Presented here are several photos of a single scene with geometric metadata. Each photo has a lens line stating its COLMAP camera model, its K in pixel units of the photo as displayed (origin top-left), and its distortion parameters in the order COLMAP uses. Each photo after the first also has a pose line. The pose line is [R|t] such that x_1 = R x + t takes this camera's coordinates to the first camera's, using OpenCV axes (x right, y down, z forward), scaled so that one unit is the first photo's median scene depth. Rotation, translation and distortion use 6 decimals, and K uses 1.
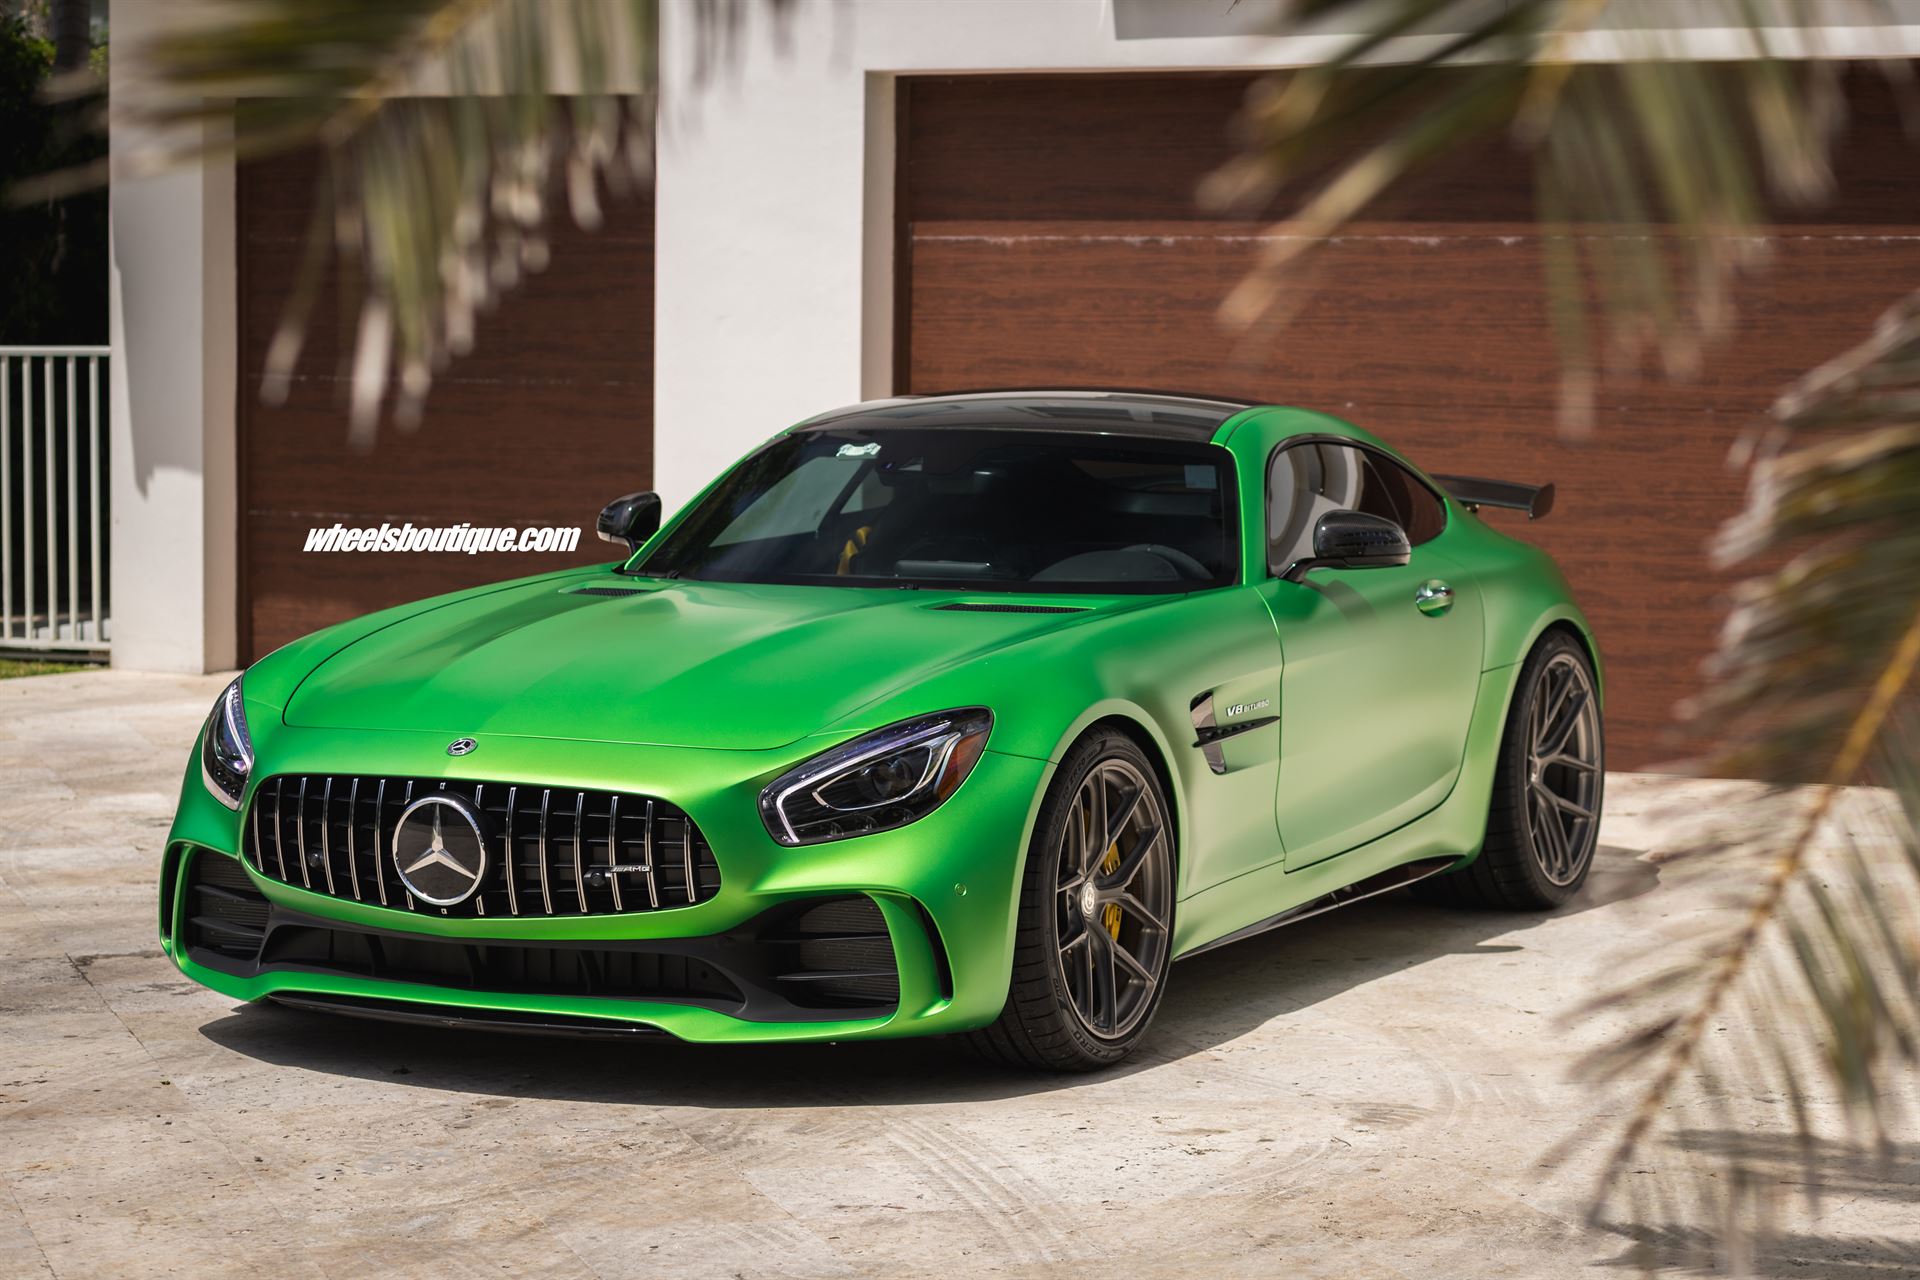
lens RADIAL K [[6051.1, 0, 959.1], [0, 6051.1, 641.0], [0, 0, 1]] dist [0.592943, 0.000000]
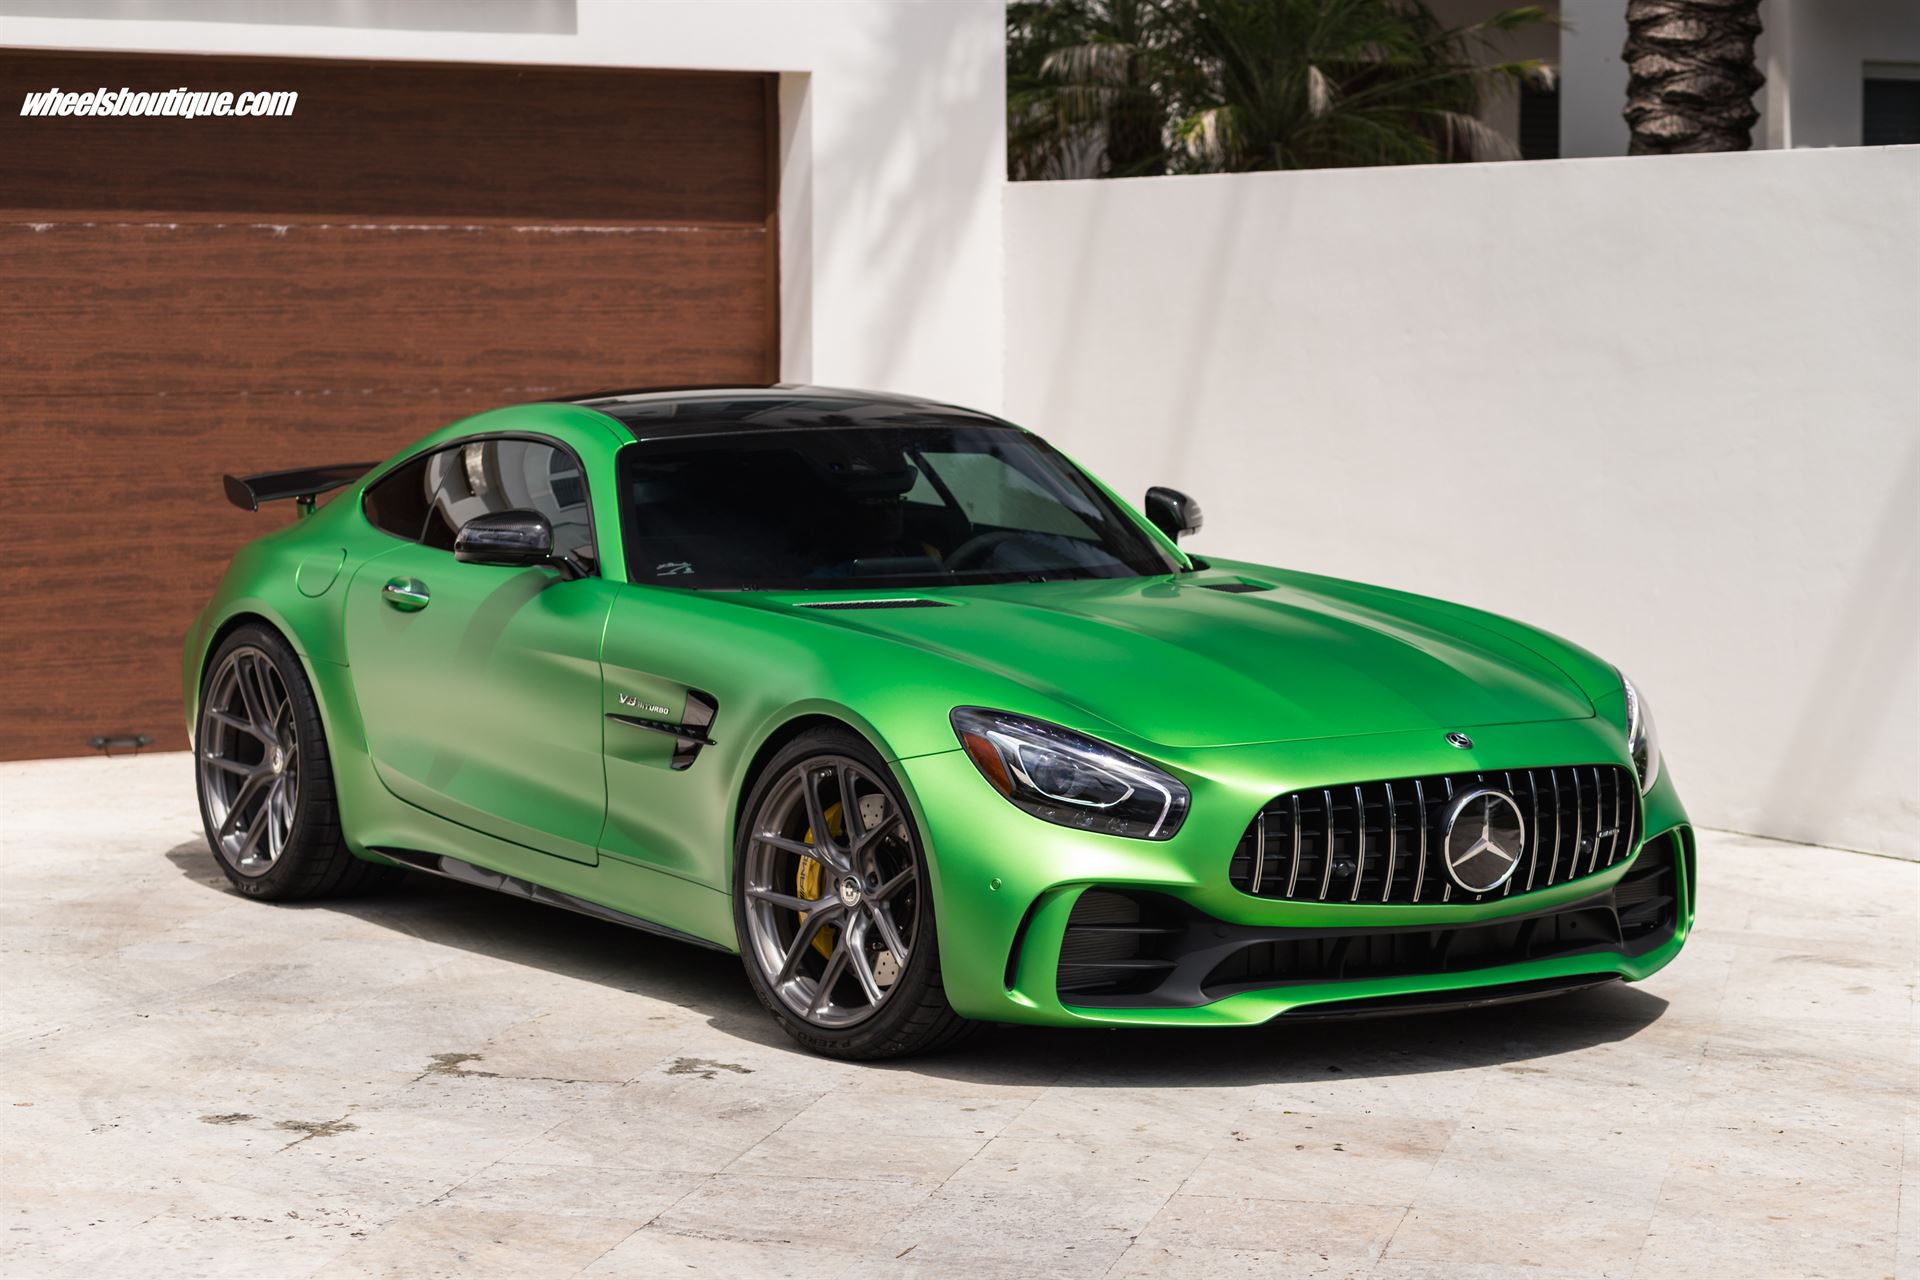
lens RADIAL K [[6051.1, 0, 965.5], [0, 6051.1, 636.2], [0, 0, 1]] dist [0.592943, 0.000000]
pose [[0.433248, -0.067467, 0.898746, -0.779807], [0.064556, 0.996956, 0.043720, -0.035098], [-0.898960, 0.039078, 0.436284, 0.454575]]
